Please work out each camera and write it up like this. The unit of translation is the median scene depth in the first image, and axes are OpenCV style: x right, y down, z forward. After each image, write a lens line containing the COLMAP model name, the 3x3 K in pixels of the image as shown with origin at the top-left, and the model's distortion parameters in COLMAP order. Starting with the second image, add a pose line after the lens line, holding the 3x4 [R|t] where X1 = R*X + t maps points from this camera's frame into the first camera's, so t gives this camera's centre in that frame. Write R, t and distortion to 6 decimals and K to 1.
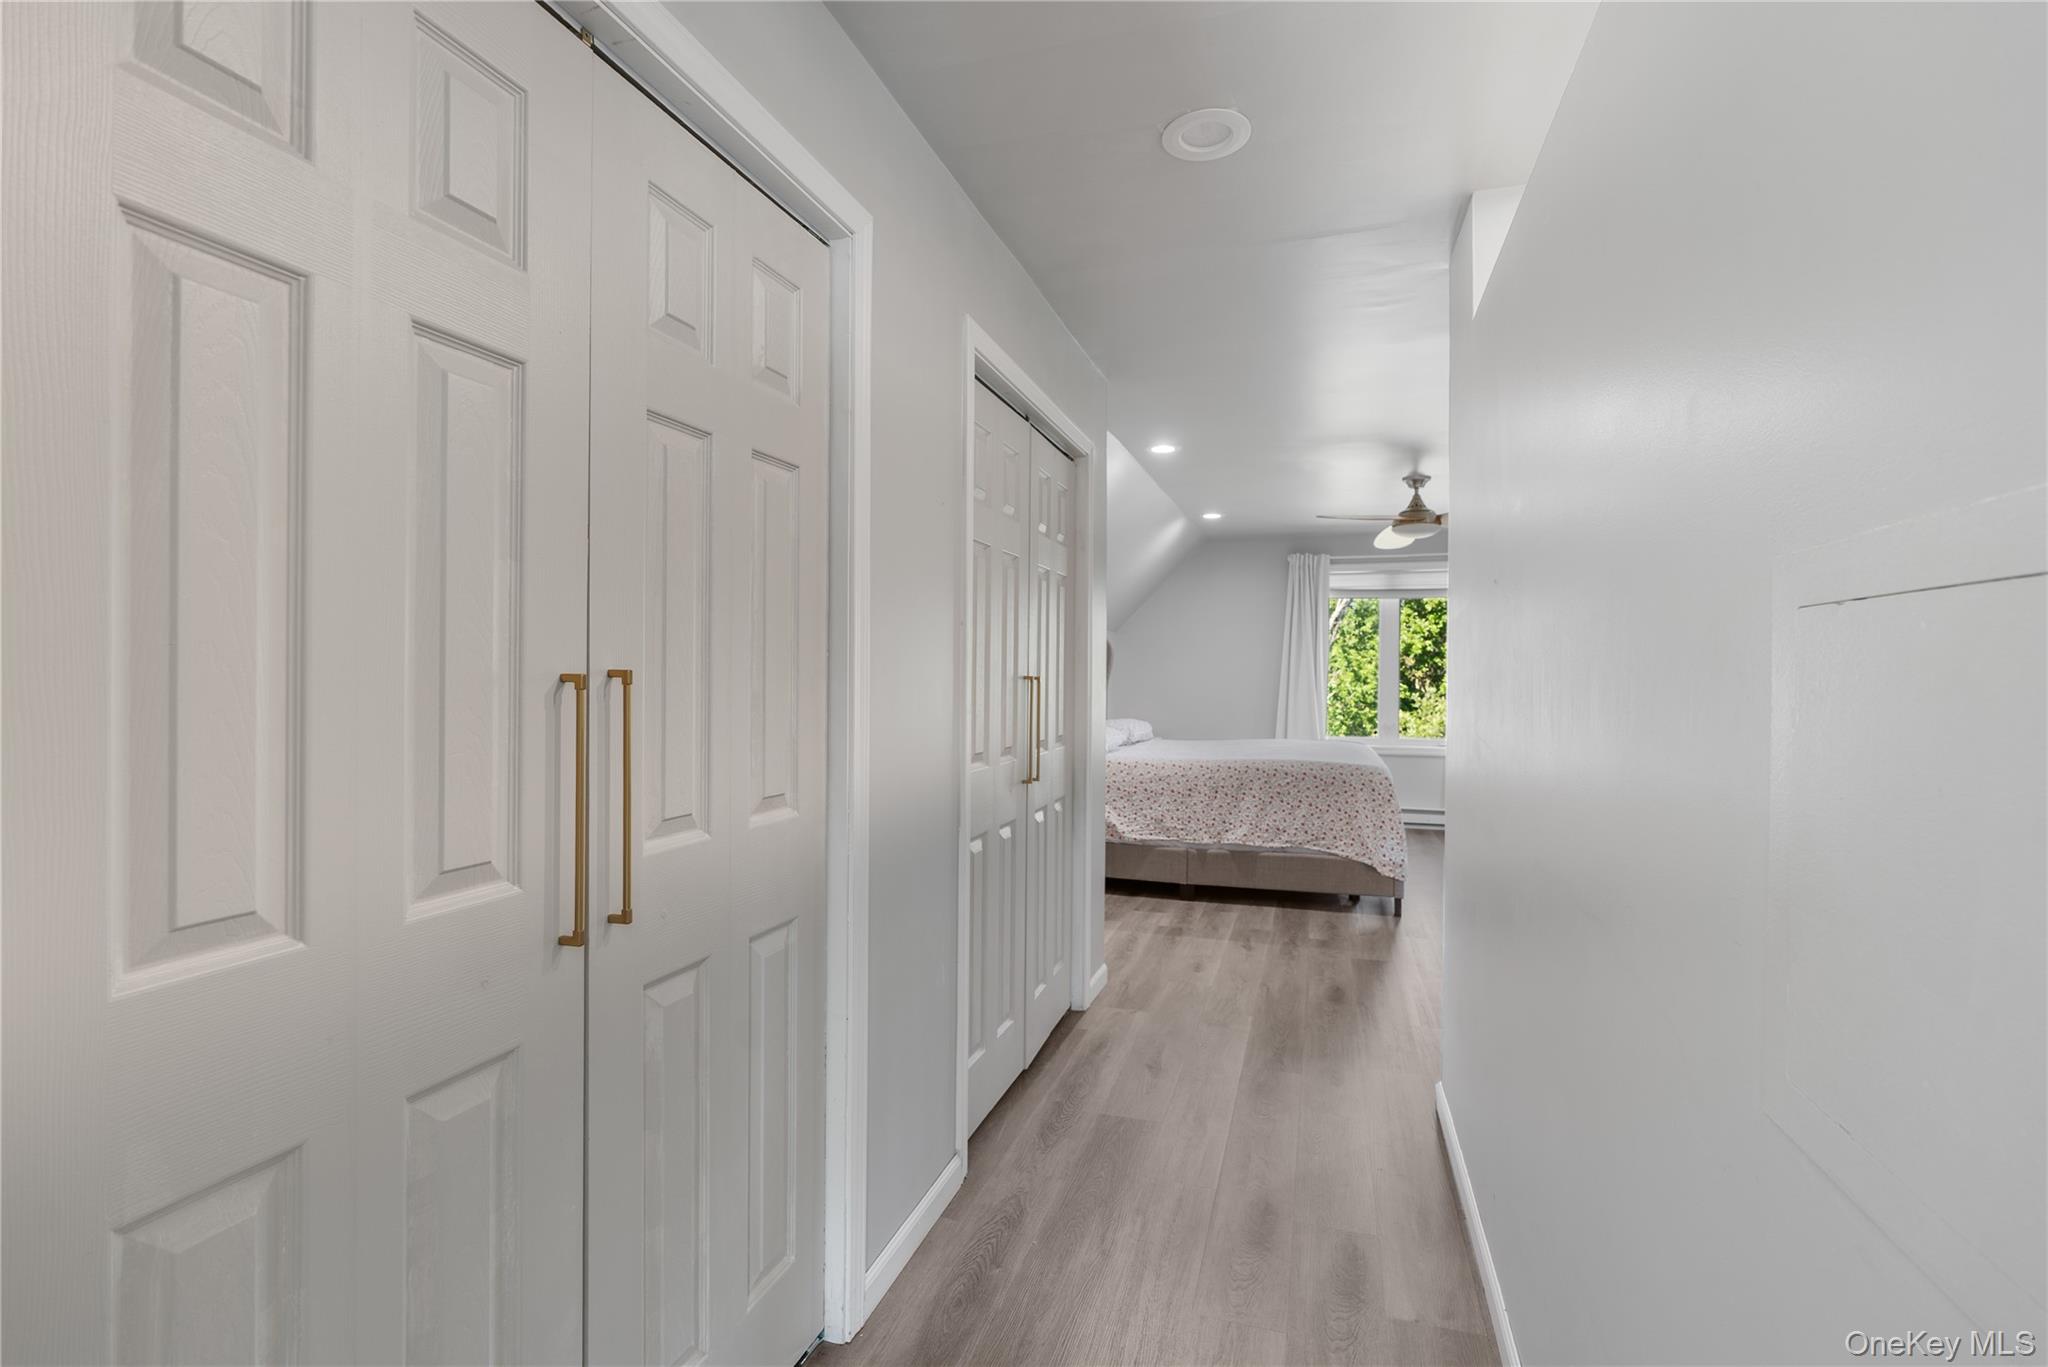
lens RADIAL K [[930.1, 0, 1024.2], [0, 930.1, 684.1], [0, 0, 1]] dist [-0.004761, 0.000122]
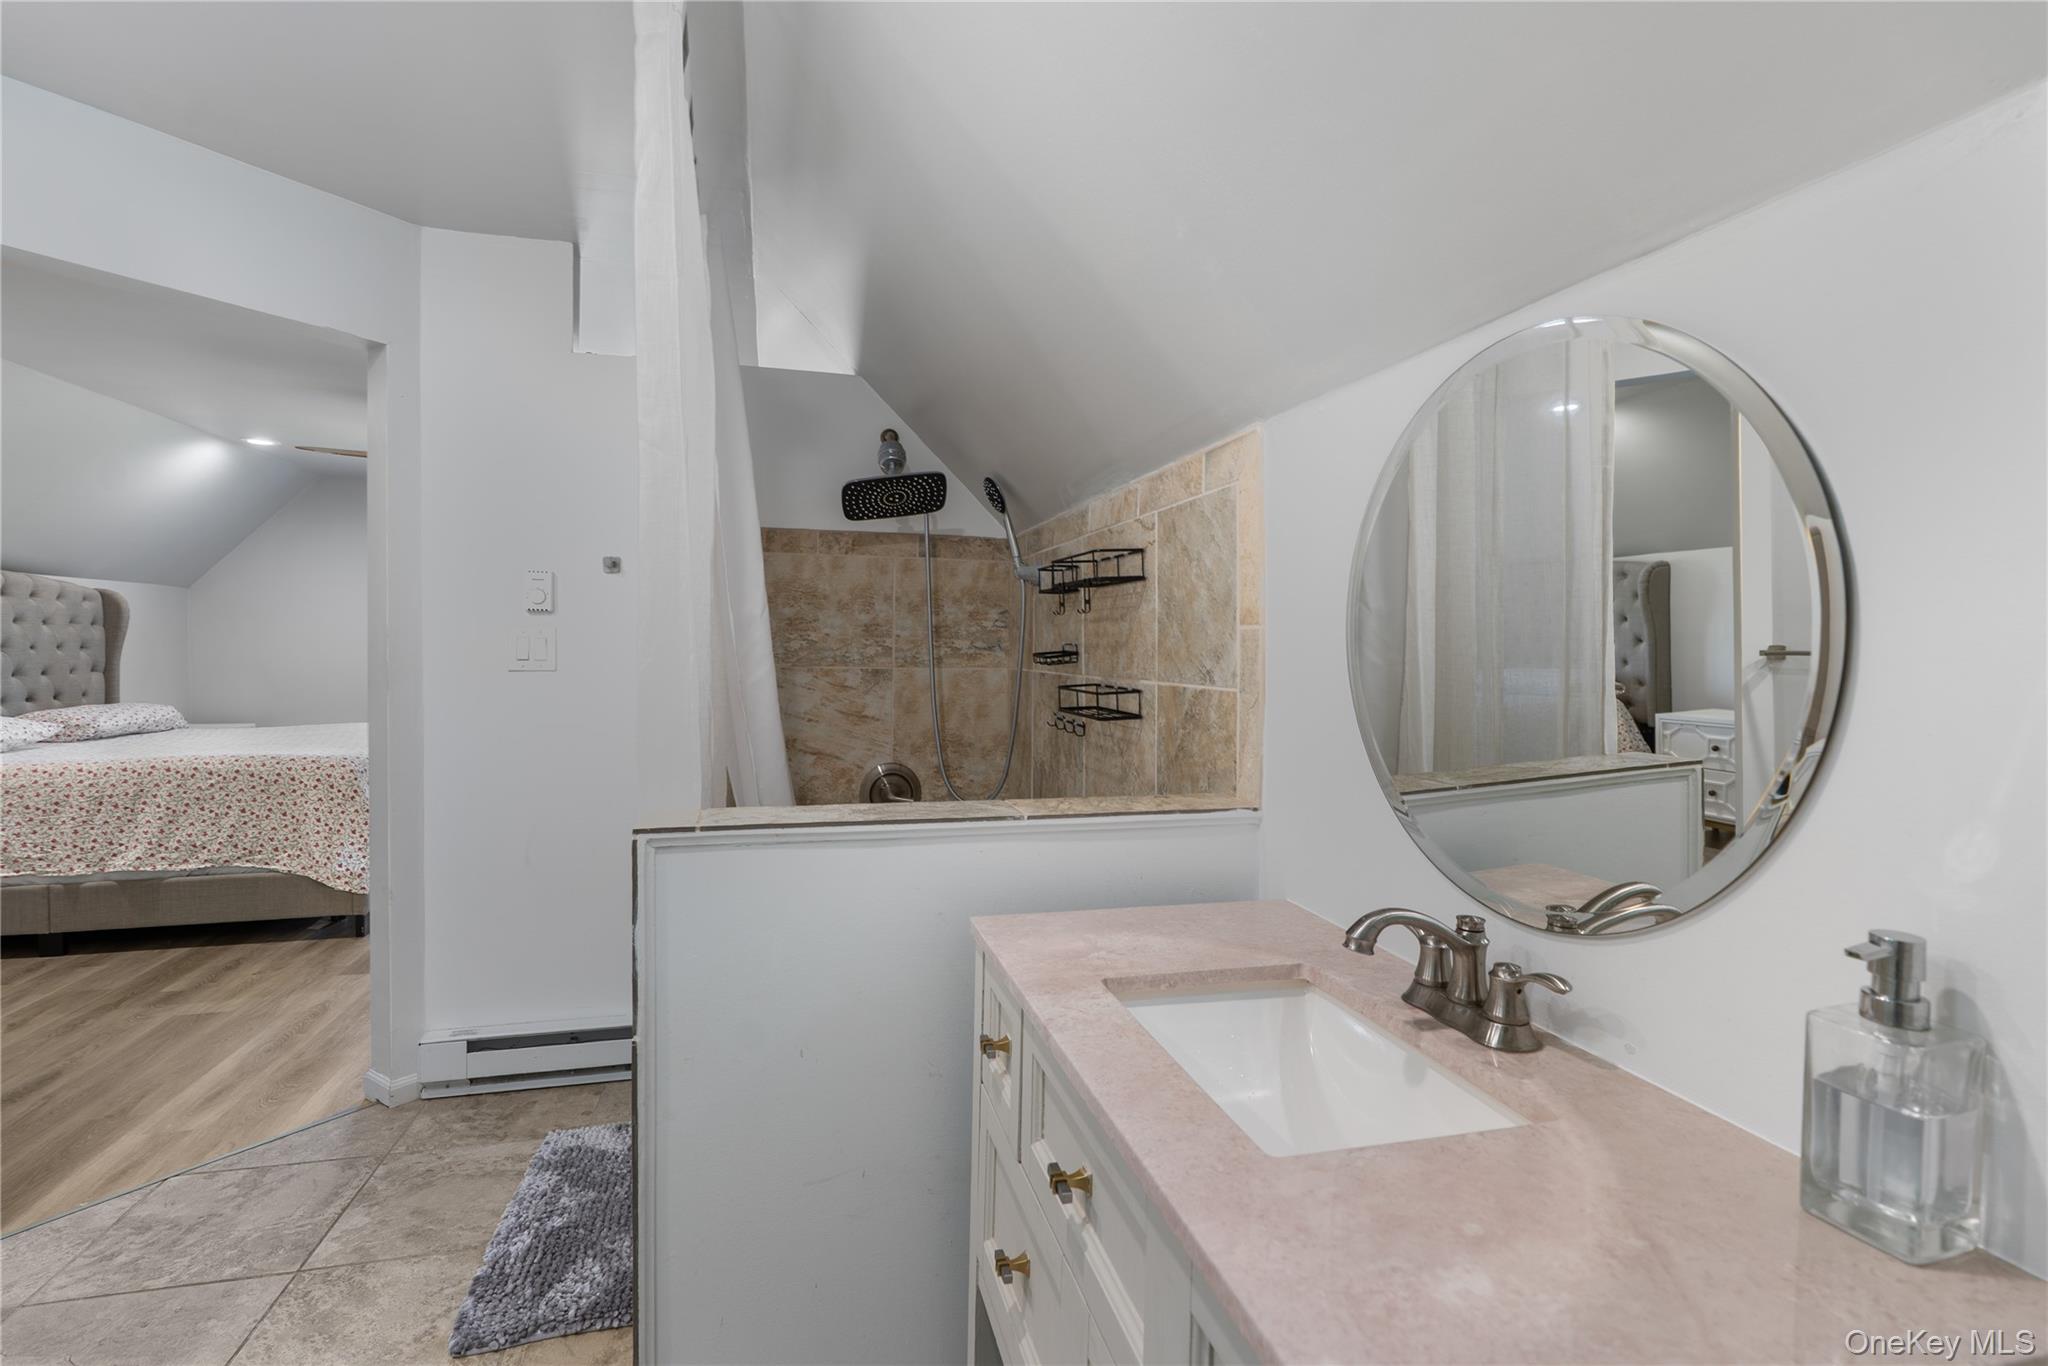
lens RADIAL K [[930.1, 0, 1020.1], [0, 930.1, 668.6], [0, 0, 1]] dist [-0.004761, 0.000122]
pose [[0.840167, -0.011064, 0.542215, 0.431994], [-0.000354, 0.999780, 0.020949, -0.007728], [-0.542328, -0.017793, 0.839978, -0.017783]]
